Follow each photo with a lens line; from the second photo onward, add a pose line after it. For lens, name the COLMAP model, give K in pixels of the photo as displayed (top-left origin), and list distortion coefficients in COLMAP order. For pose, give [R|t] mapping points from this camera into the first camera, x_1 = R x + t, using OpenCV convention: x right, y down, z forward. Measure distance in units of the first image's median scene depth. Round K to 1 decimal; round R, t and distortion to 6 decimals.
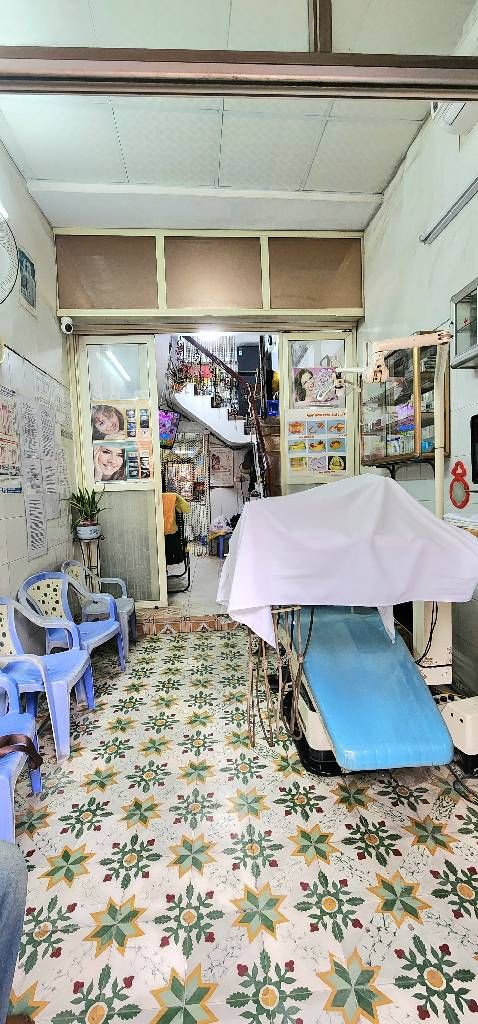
lens RADIAL K [[429.8, 0, 239.6], [0, 429.8, 514.6], [0, 0, 1]] dist [0.000142, 0.000116]
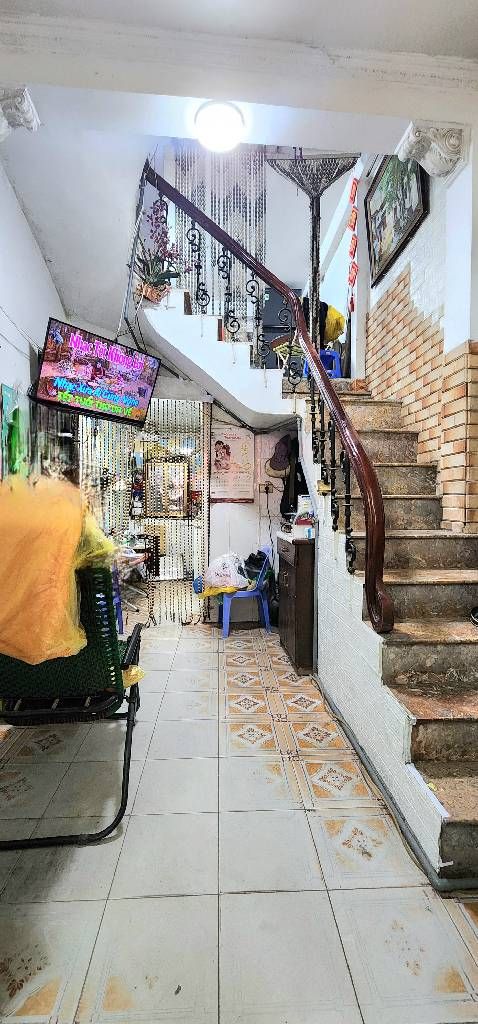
lens RADIAL K [[429.8, 0, 239.6], [0, 429.8, 514.6], [0, 0, 1]] dist [0.000142, 0.000116]
pose [[0.999342, 0.036030, -0.004246, -0.029381], [-0.036115, 0.999106, -0.021973, -0.036419], [0.003450, 0.022112, 0.999750, 0.473530]]
